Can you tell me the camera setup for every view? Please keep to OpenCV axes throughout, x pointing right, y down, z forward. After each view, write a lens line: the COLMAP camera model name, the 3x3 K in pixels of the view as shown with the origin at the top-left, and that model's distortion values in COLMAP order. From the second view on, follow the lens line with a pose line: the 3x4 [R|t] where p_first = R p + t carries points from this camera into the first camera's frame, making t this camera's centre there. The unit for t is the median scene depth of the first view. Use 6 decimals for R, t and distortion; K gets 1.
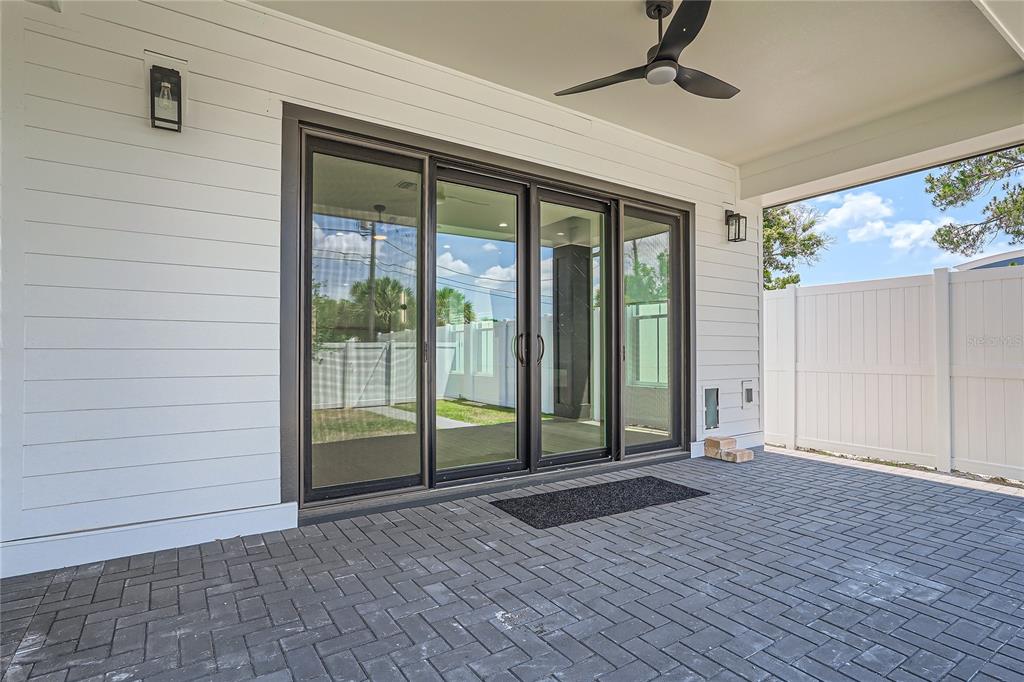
lens RADIAL K [[508.3, 0, 512.2], [0, 508.3, 330.1], [0, 0, 1]] dist [-0.047515, 0.027114]
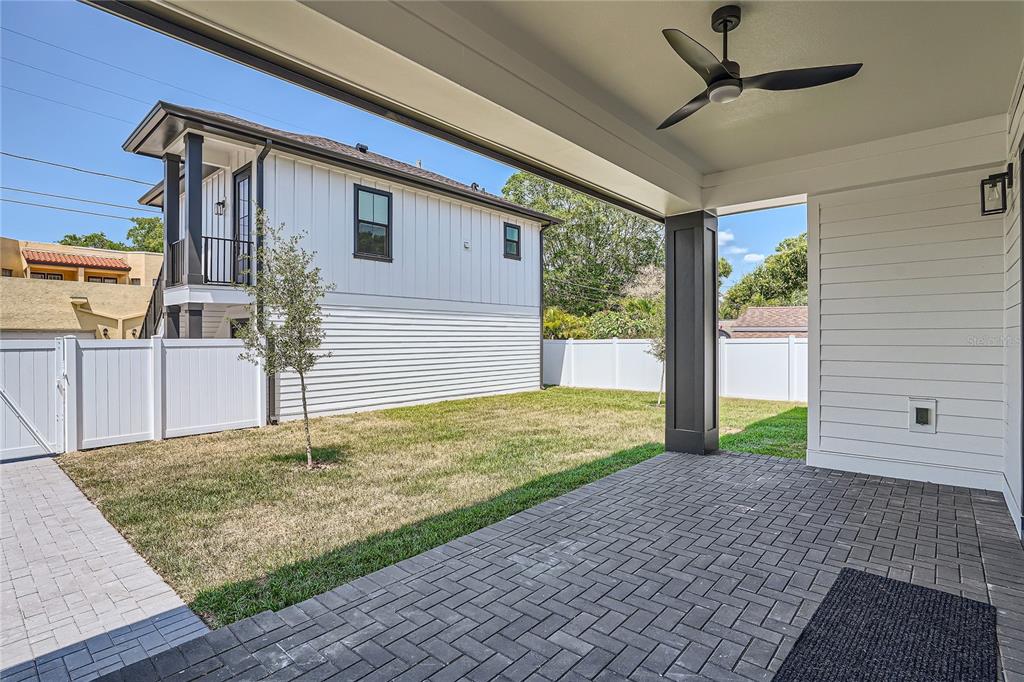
lens RADIAL K [[508.3, 0, 512.2], [0, 508.3, 330.1], [0, 0, 1]] dist [-0.047515, 0.027114]
pose [[-0.961906, 0.003164, -0.273361, 1.081480], [0.017925, 0.998511, -0.051519, -0.029873], [0.272791, -0.054457, -0.960531, 2.054267]]
